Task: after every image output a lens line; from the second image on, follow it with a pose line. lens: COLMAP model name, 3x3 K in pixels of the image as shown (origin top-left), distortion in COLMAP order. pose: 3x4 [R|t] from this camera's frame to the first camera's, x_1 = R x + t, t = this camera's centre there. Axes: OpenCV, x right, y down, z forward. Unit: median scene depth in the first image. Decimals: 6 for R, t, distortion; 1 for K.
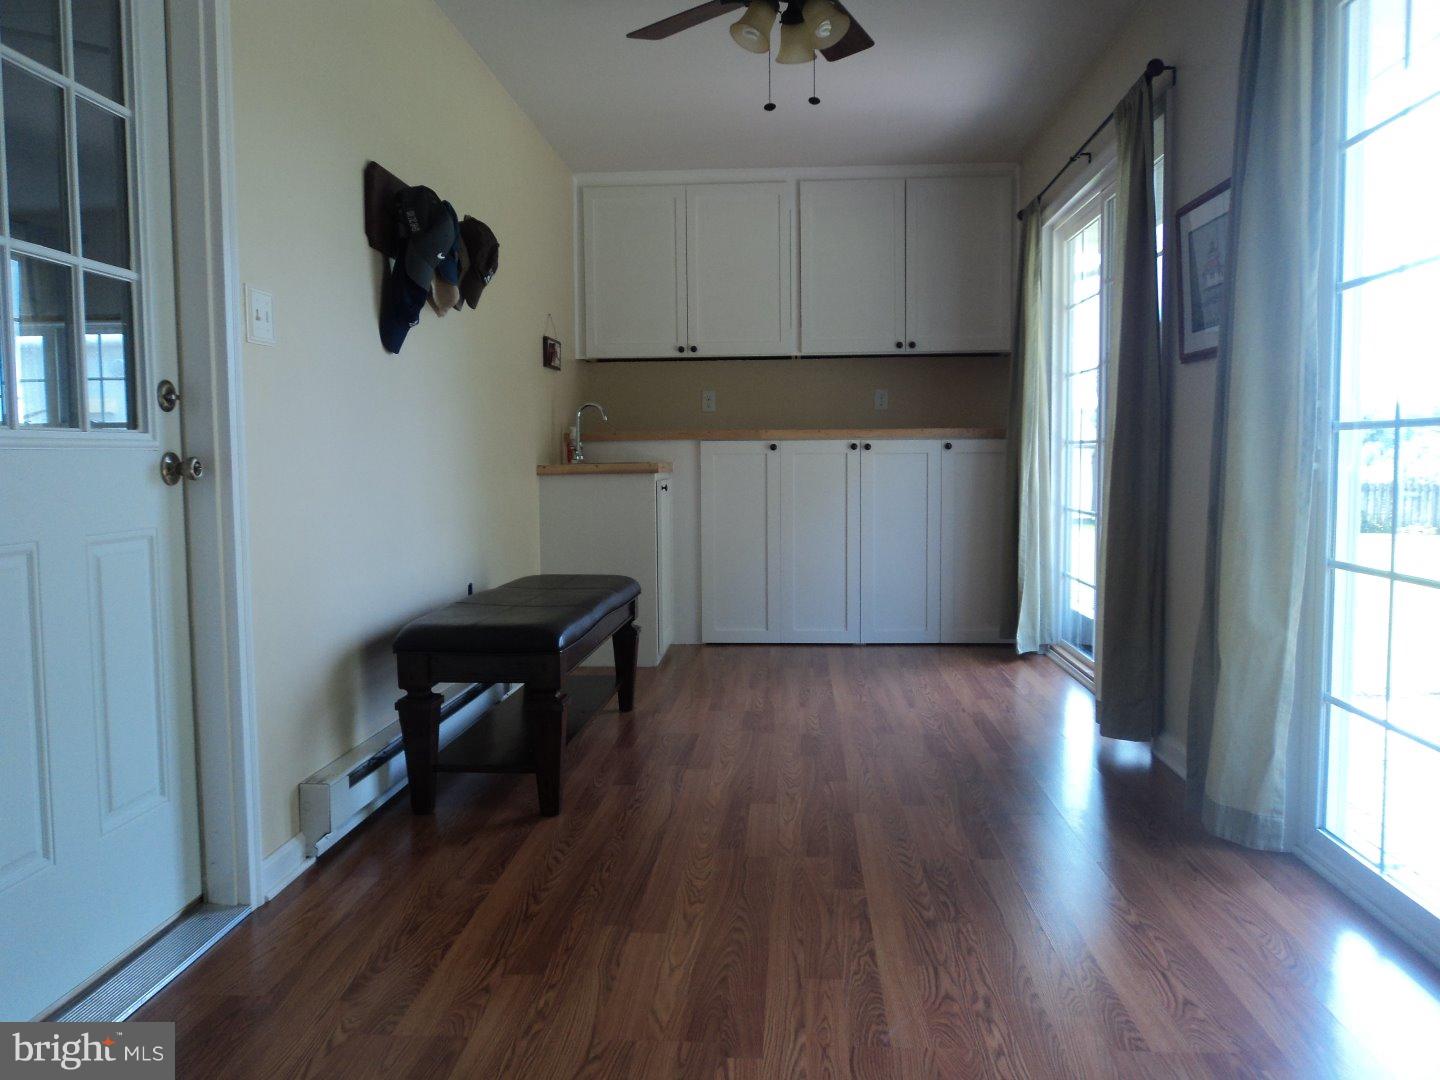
lens RADIAL K [[1141.0, 0, 720.0], [0, 1141.0, 540.0], [0, 0, 1]] dist [-0.010418, 0.004696]
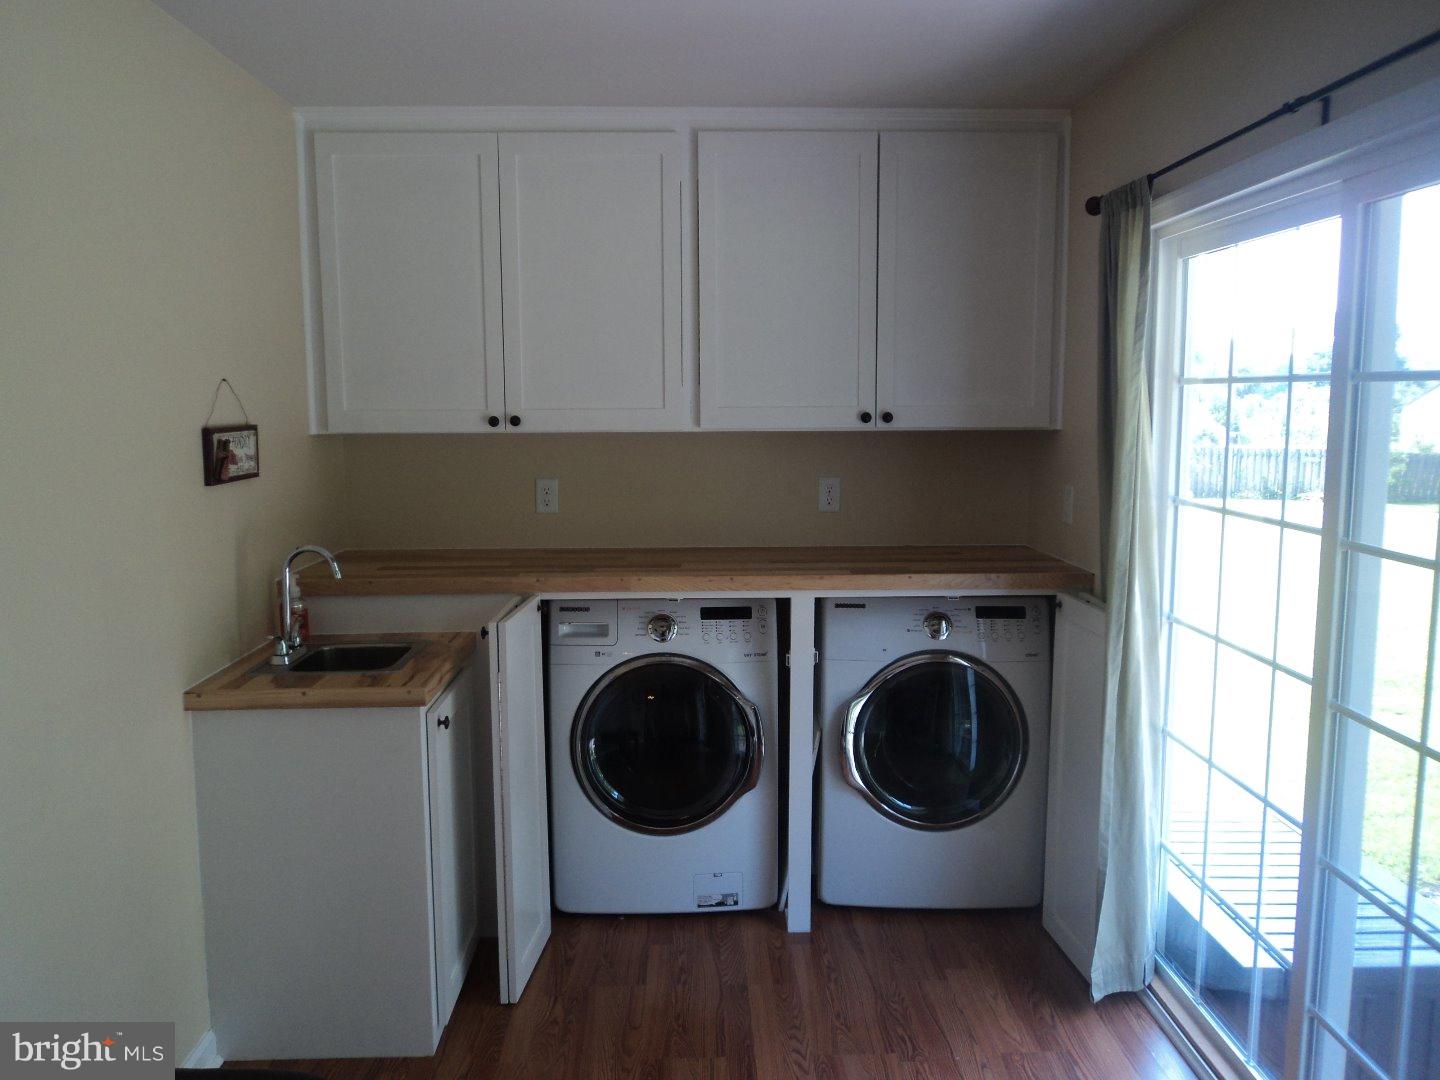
lens RADIAL K [[1141.0, 0, 720.0], [0, 1141.0, 540.0], [0, 0, 1]] dist [-0.010418, 0.004696]
pose [[0.995580, -0.006618, 0.093684, 0.026119], [0.002033, 0.998799, 0.048956, -0.136243], [-0.093895, -0.048549, 0.994398, 0.414891]]
